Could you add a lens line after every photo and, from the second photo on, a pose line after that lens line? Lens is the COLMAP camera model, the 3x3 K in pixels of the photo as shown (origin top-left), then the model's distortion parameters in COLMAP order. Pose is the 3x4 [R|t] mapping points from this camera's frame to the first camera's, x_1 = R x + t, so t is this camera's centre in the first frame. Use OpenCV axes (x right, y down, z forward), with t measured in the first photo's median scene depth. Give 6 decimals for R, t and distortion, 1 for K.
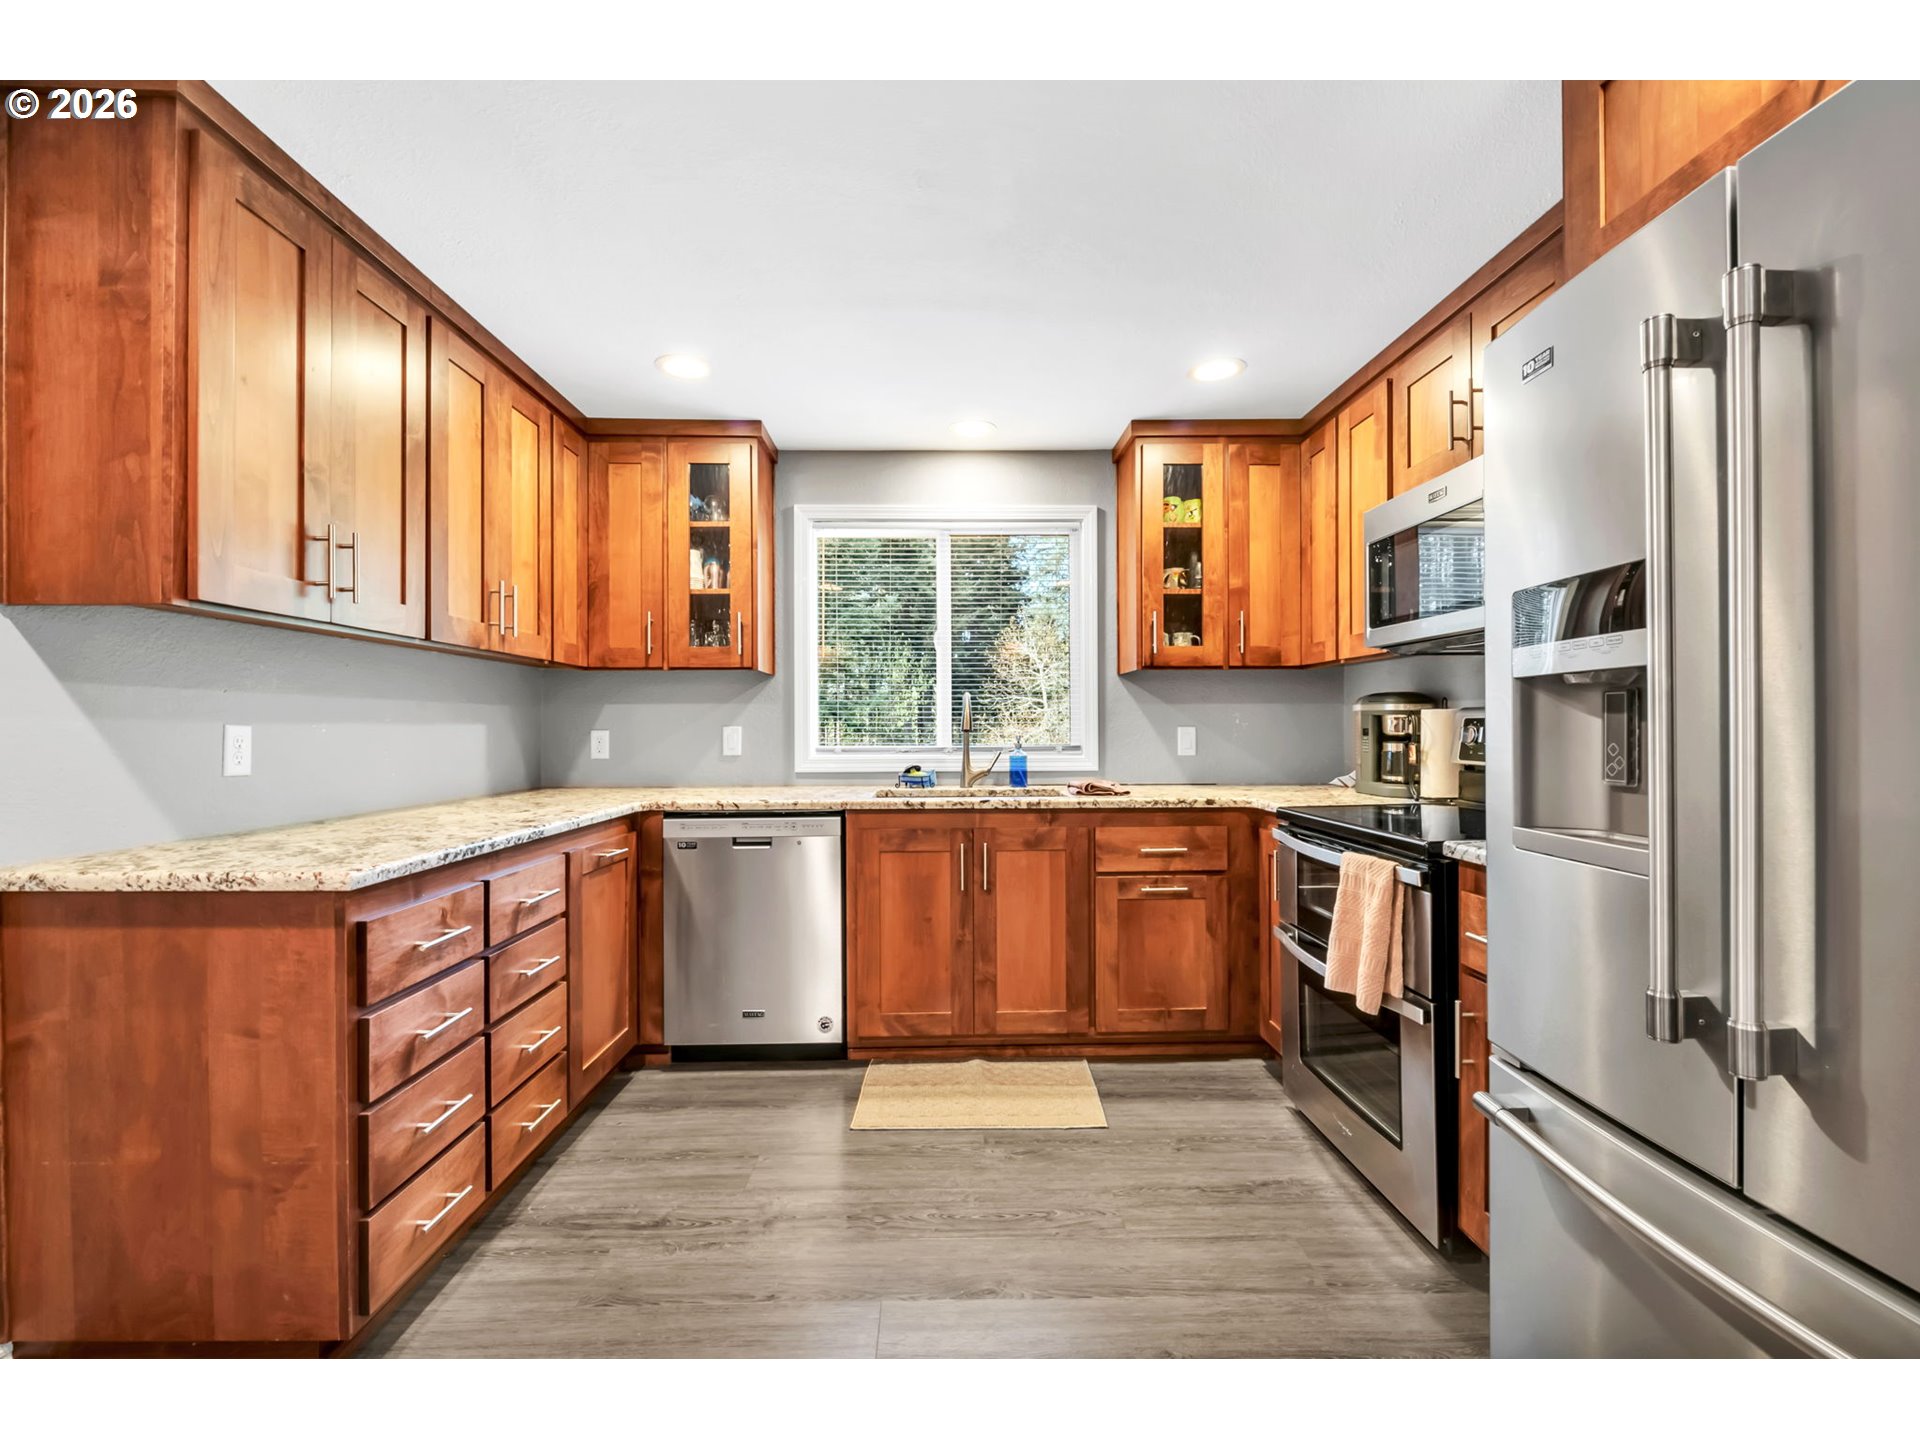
lens RADIAL K [[777.8, 0, 955.3], [0, 777.8, 724.9], [0, 0, 1]] dist [-0.003690, -0.000482]
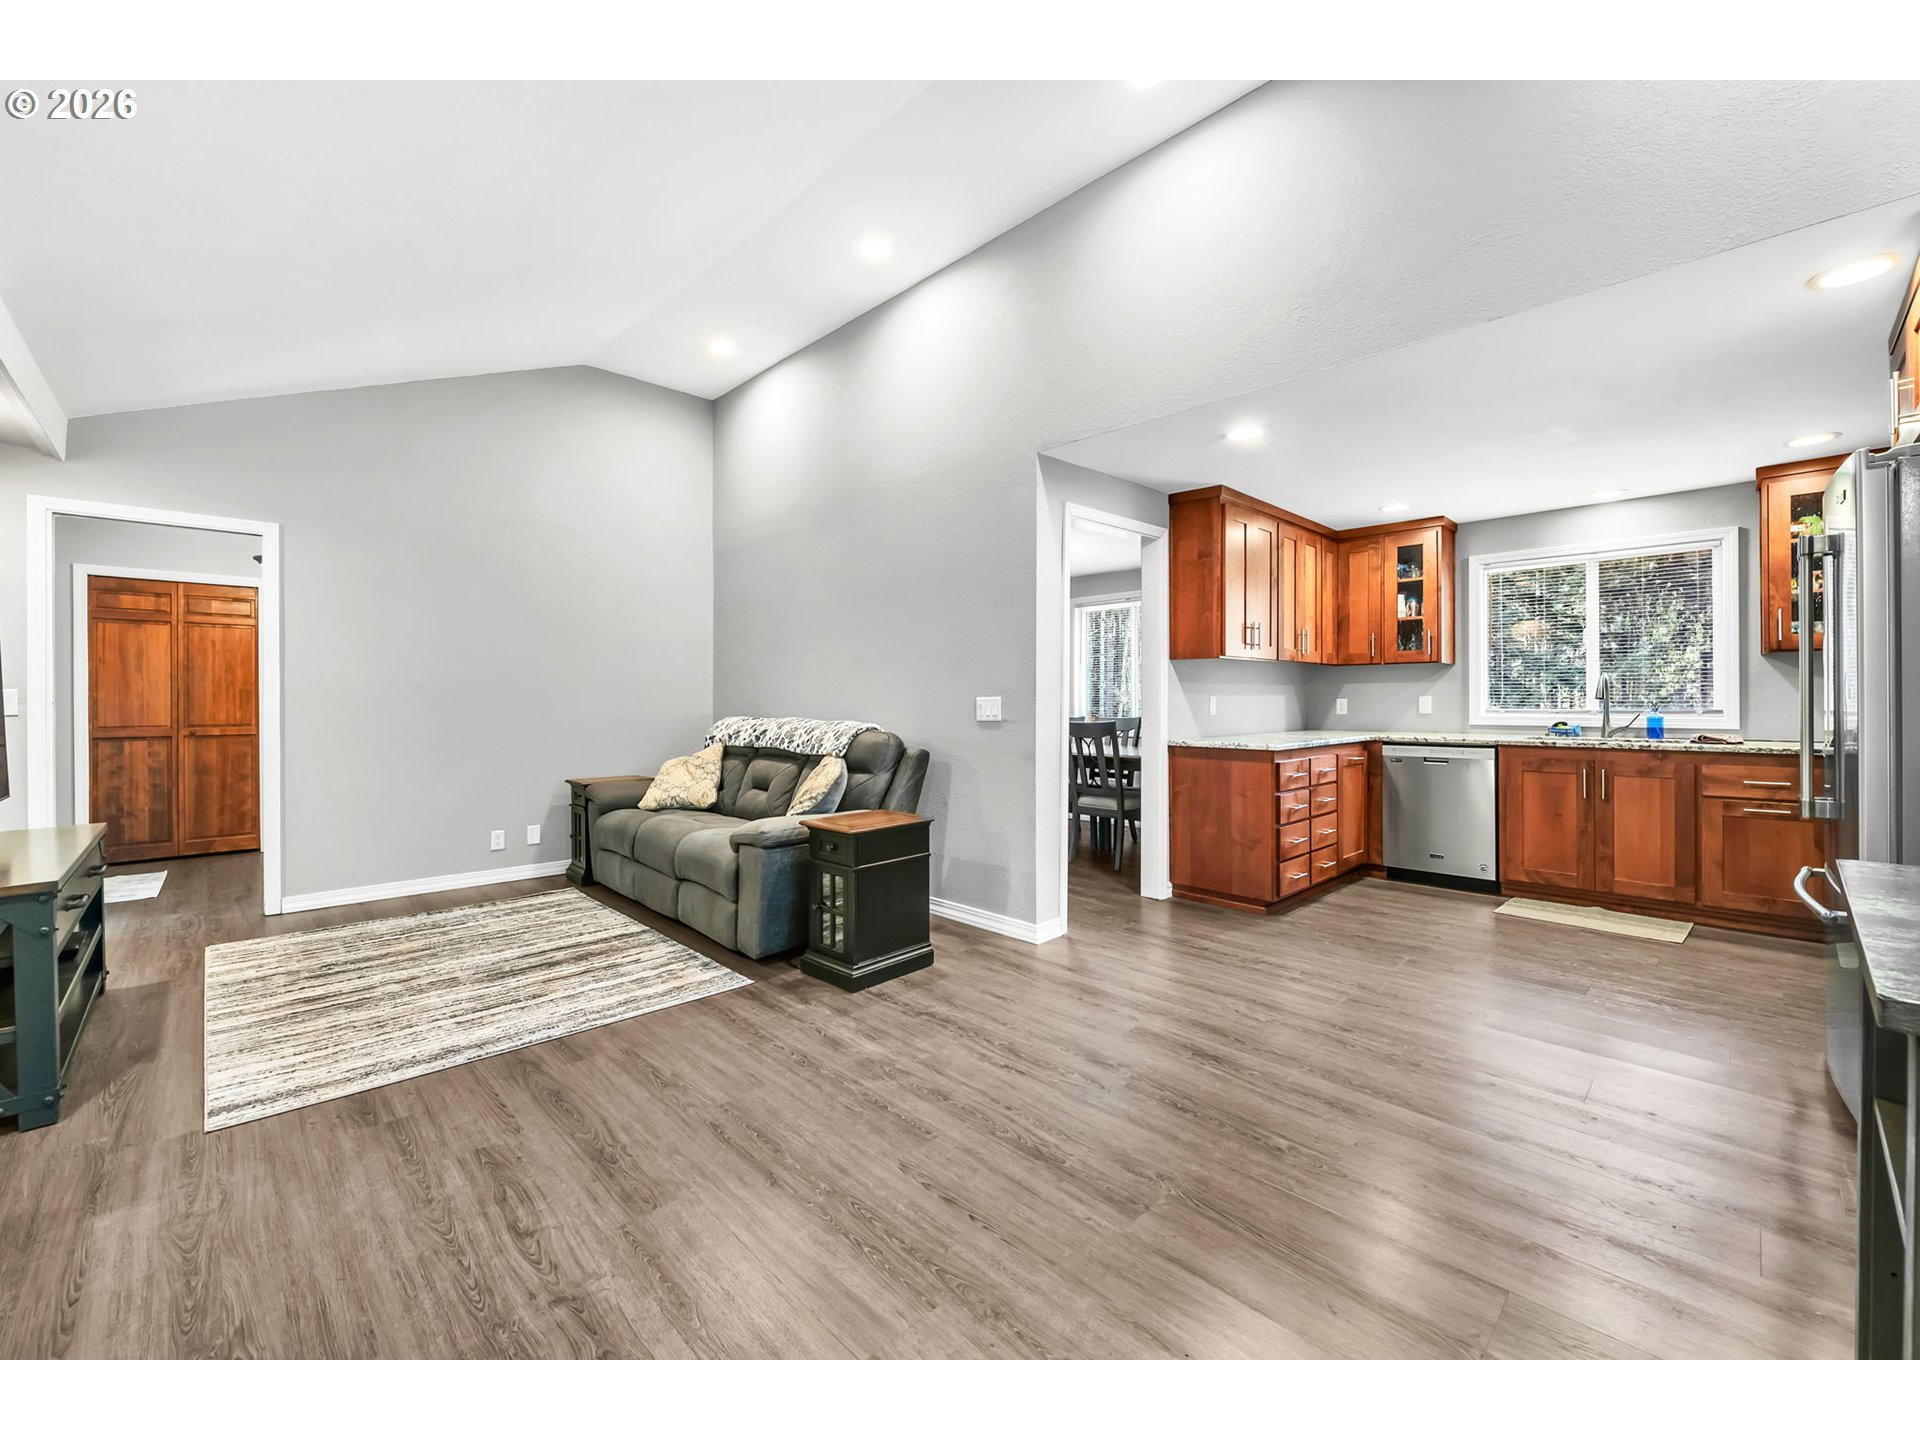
lens RADIAL K [[769.2, 0, 951.5], [0, 769.2, 700.8], [0, 0, 1]] dist [-0.001228, -0.000451]
pose [[0.662860, 0.003357, -0.748736, 0.323696], [0.003491, 0.999965, 0.007574, -0.004119], [0.748735, -0.007635, 0.662825, -1.006964]]
